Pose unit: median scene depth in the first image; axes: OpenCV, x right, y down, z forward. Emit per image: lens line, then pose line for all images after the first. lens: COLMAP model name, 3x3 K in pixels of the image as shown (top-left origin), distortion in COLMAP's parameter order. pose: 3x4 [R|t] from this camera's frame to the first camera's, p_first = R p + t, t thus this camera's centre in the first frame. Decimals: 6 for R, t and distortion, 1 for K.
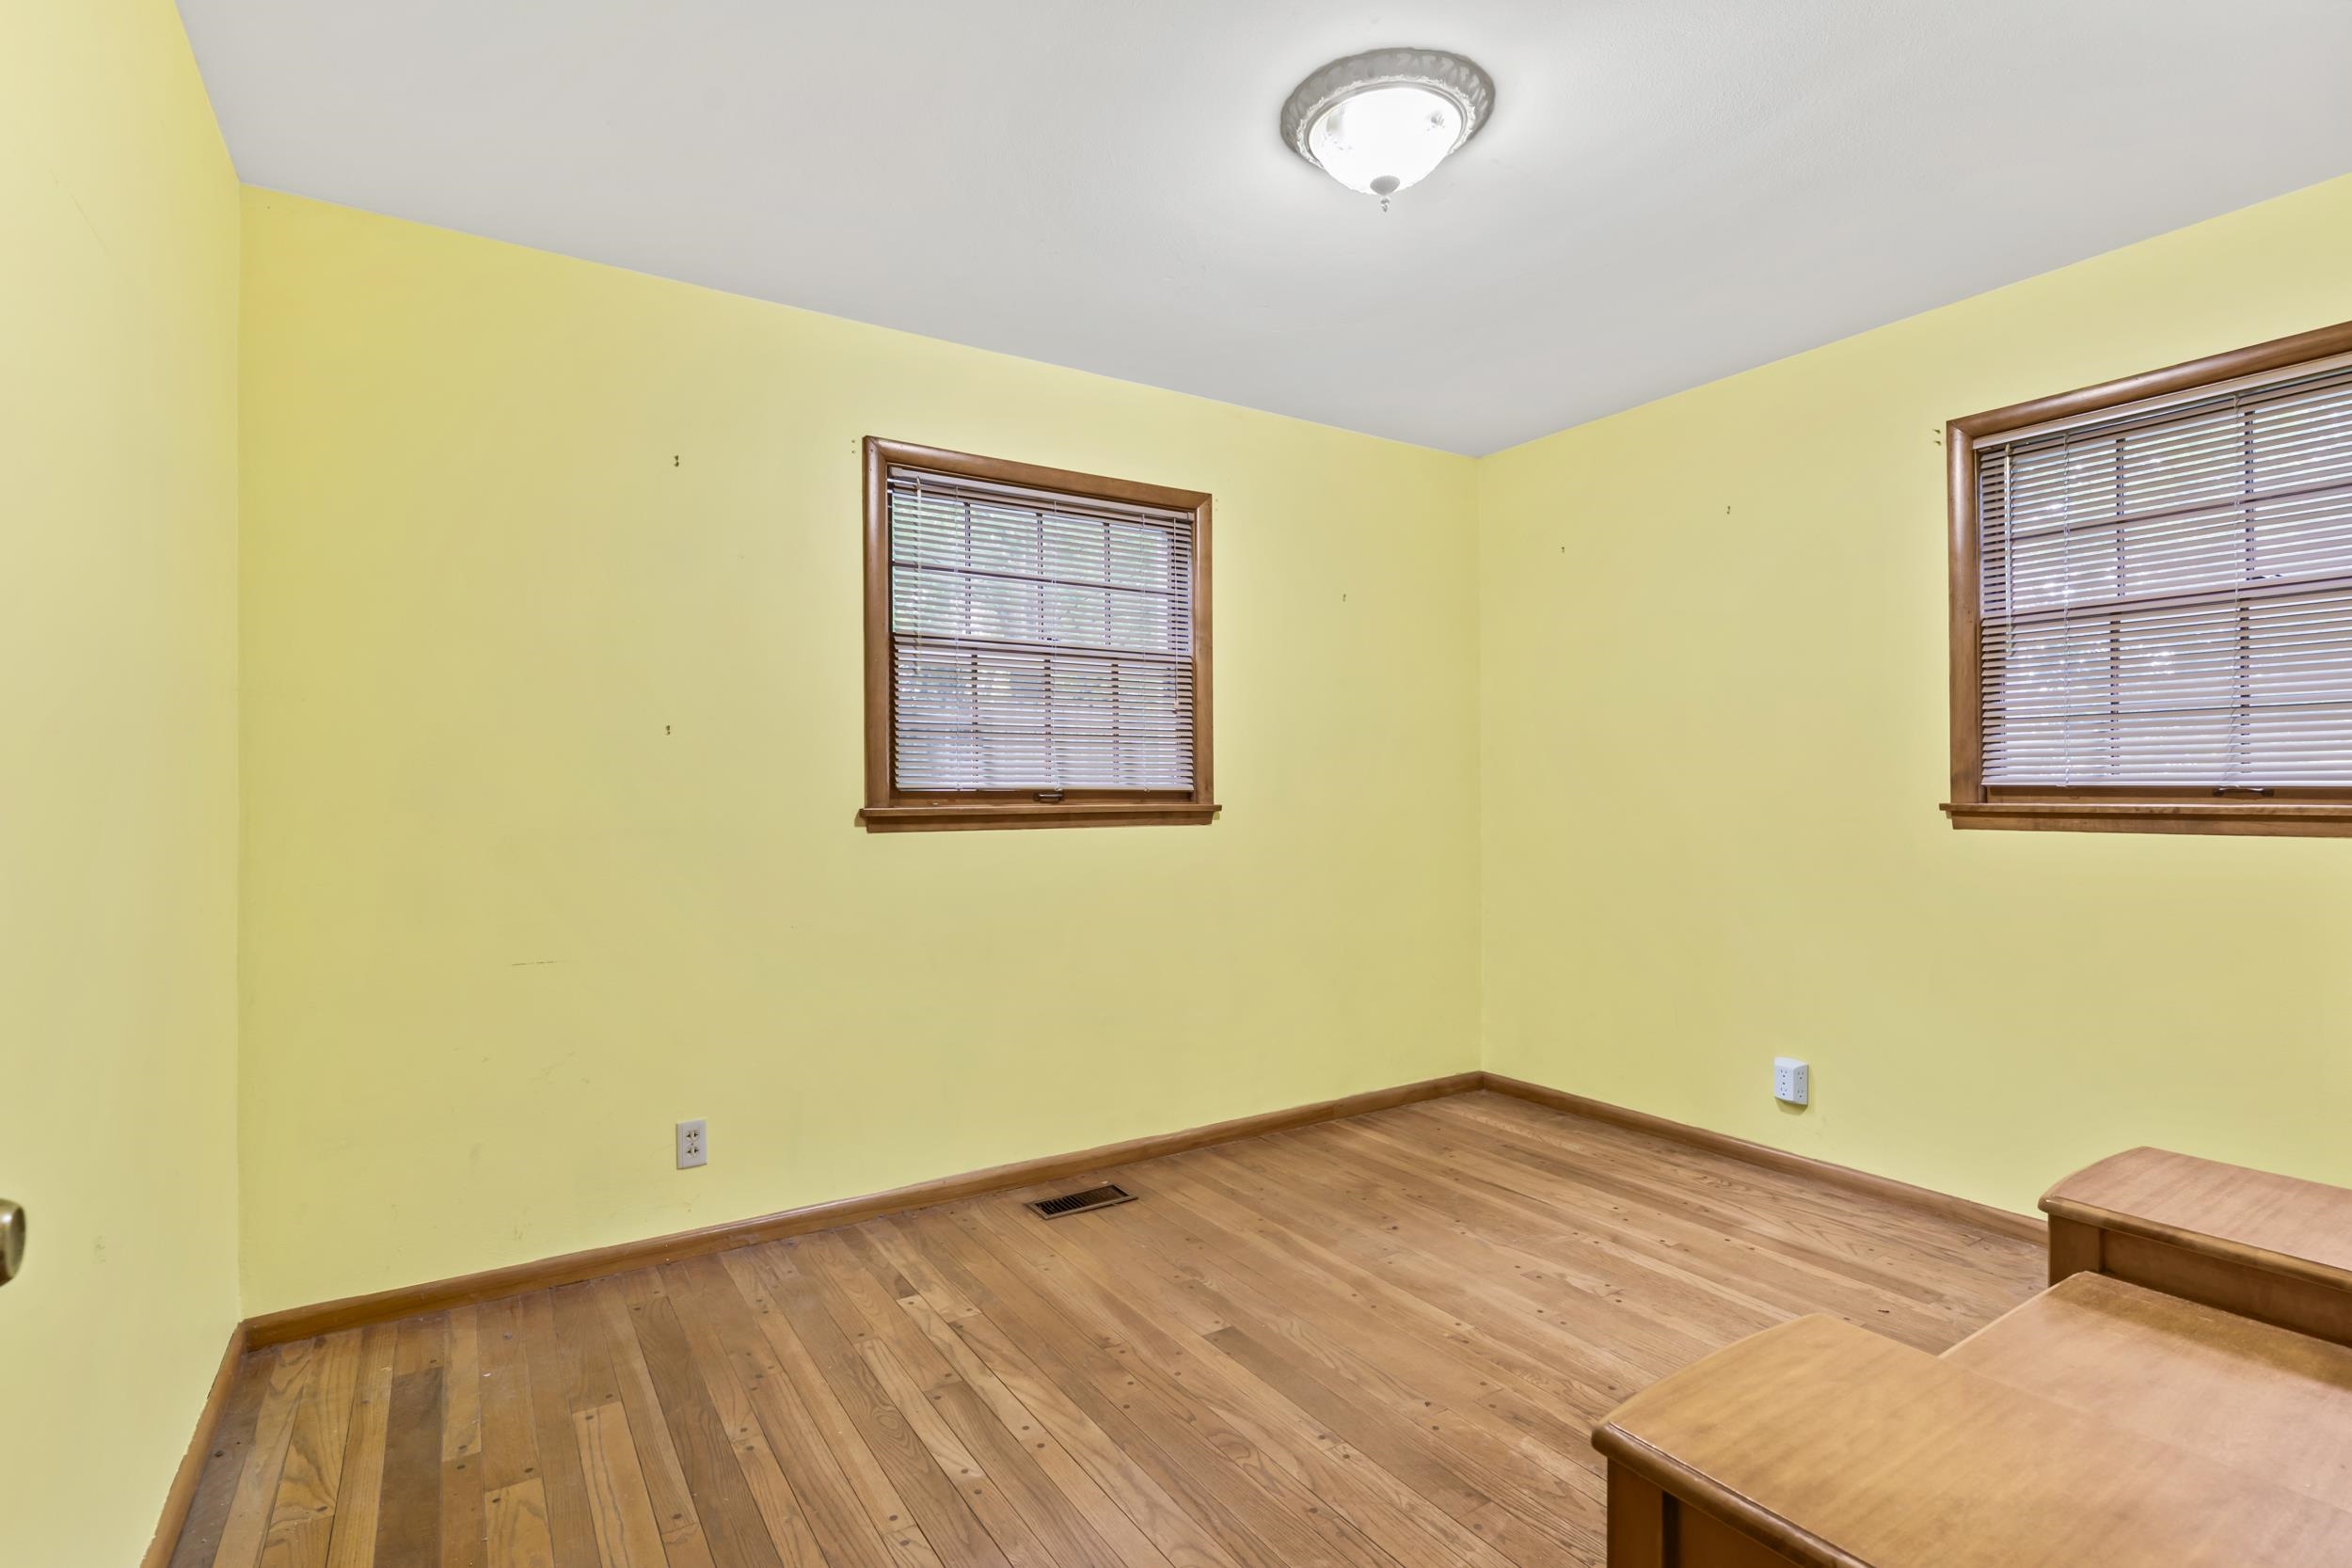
lens RADIAL K [[1140.9, 0, 1176.0], [0, 1140.9, 784.0], [0, 0, 1]] dist [0.001399, -0.000411]
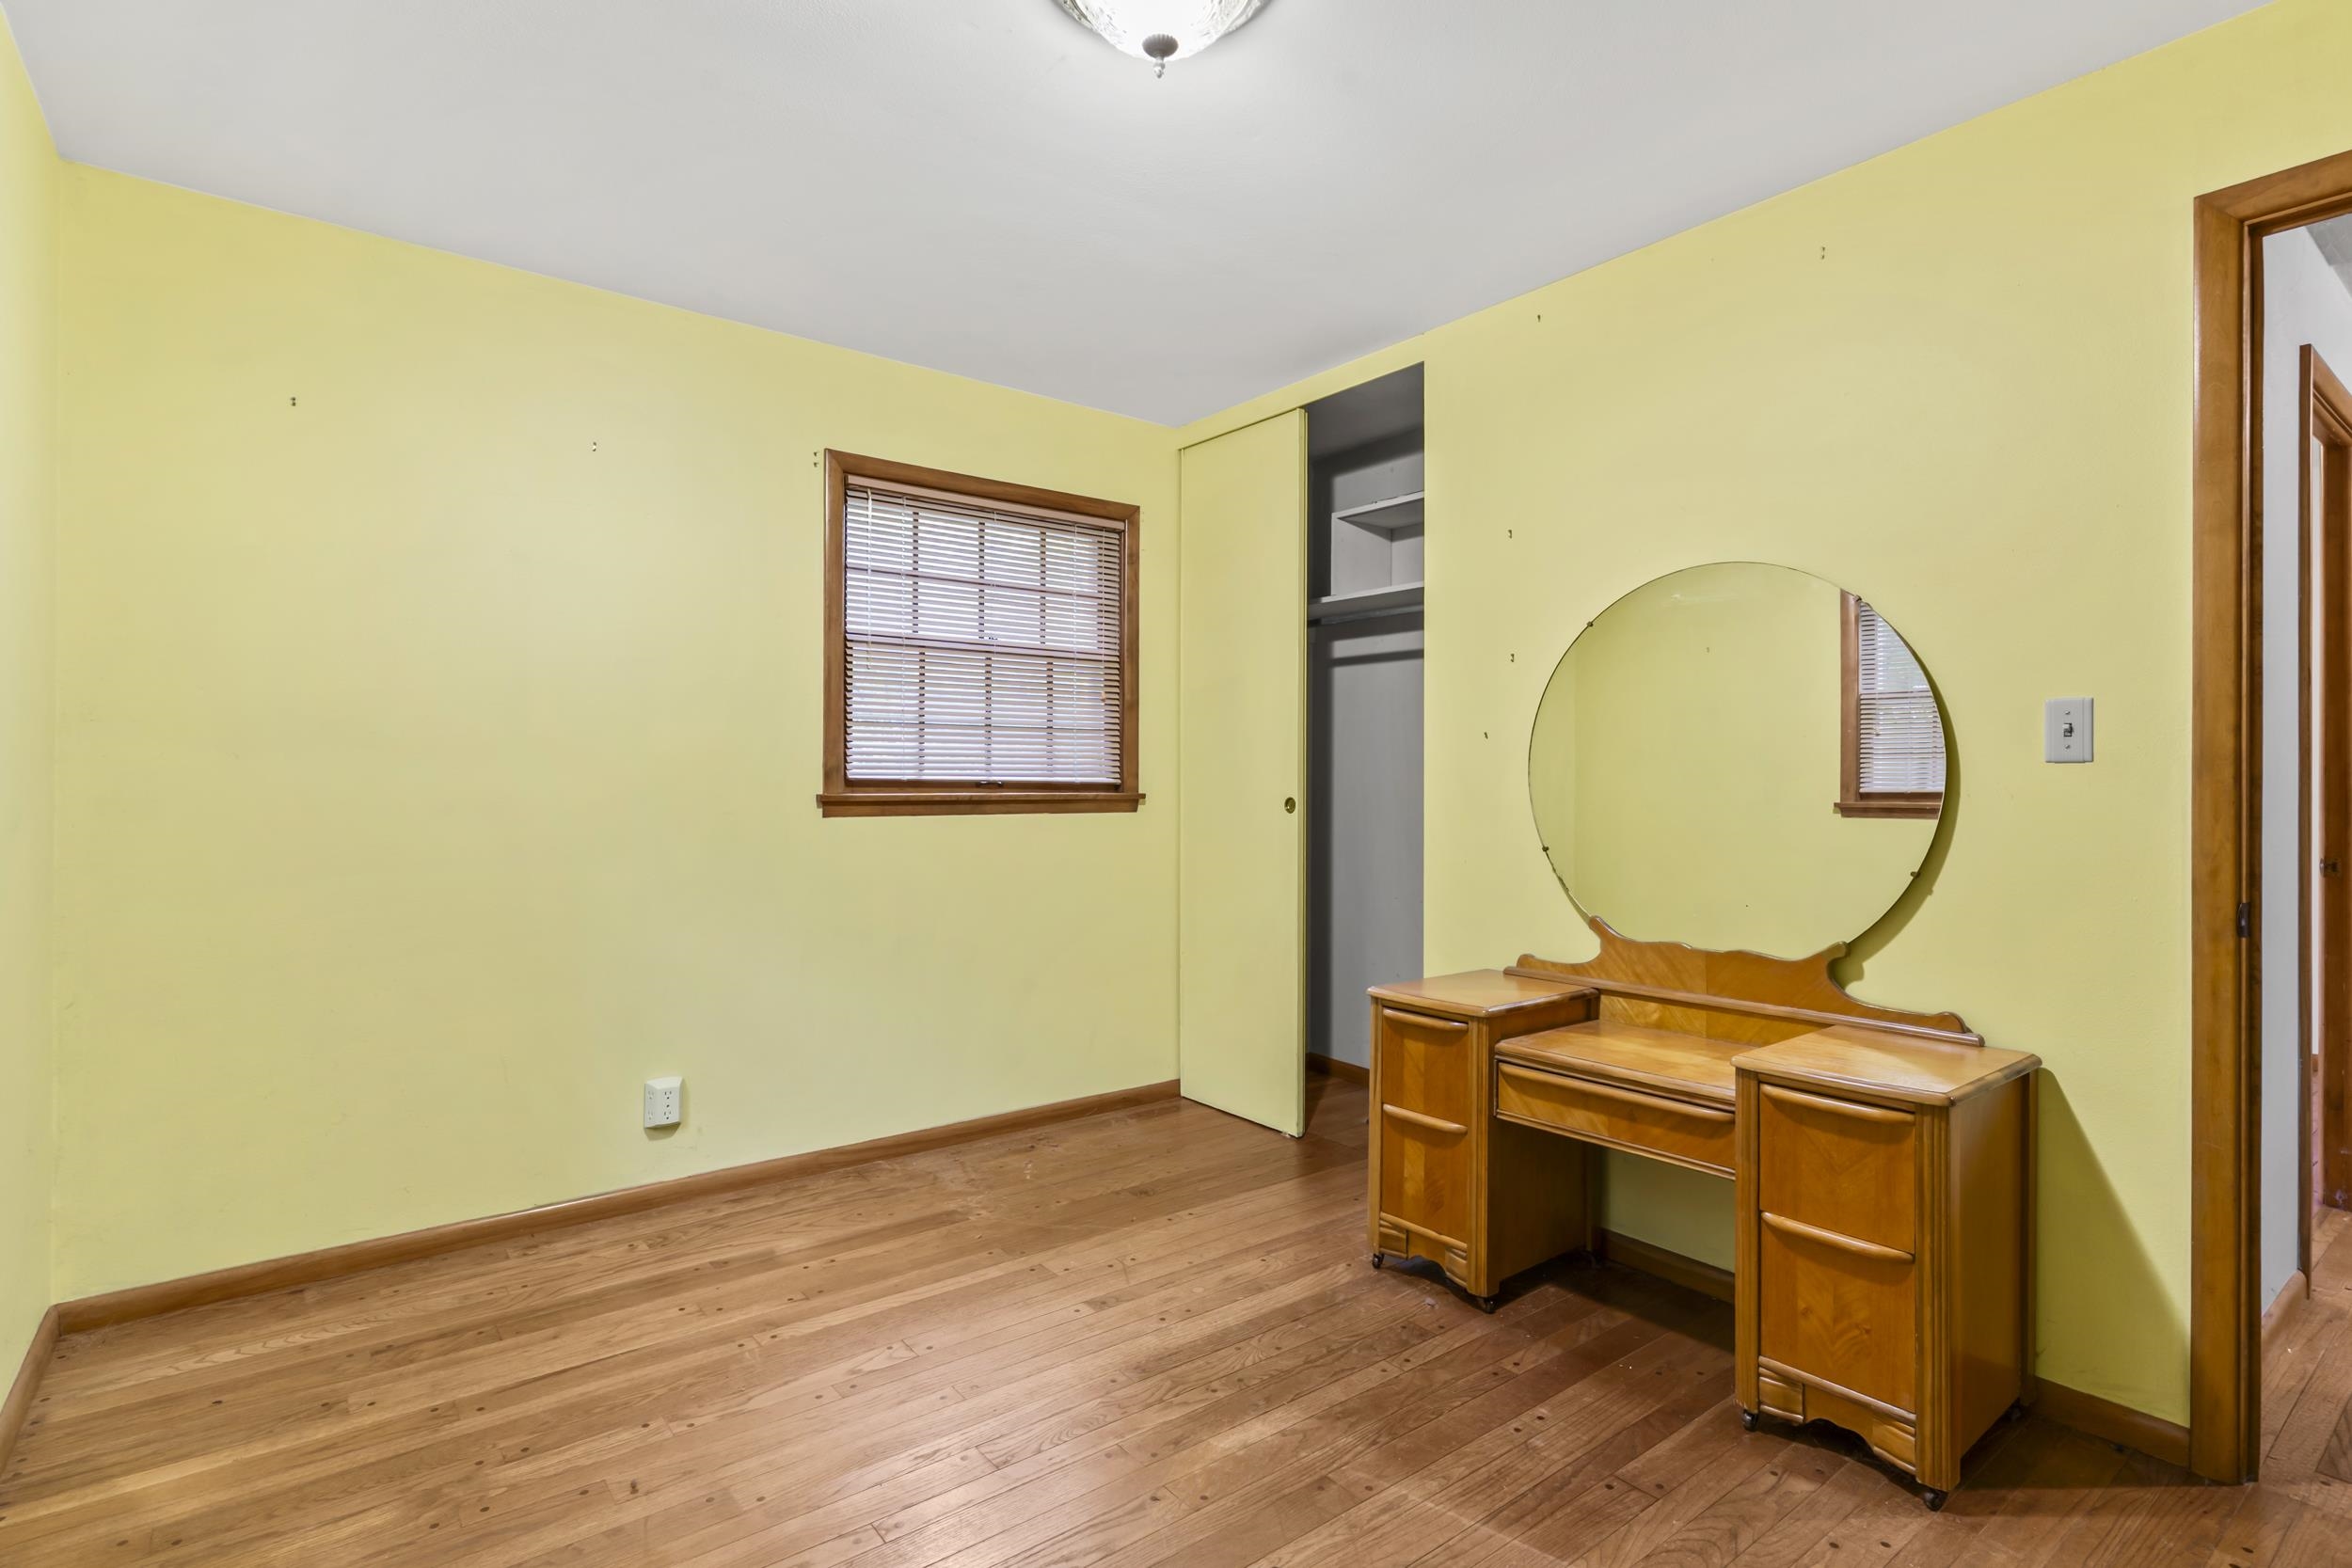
lens RADIAL K [[1140.9, 0, 1176.0], [0, 1140.9, 784.0], [0, 0, 1]] dist [0.001399, -0.000411]
pose [[-0.102594, 0.006808, 0.994700, -0.457130], [-0.008888, 0.999930, -0.007761, 0.012896], [-0.994684, -0.009637, -0.102526, 0.781617]]
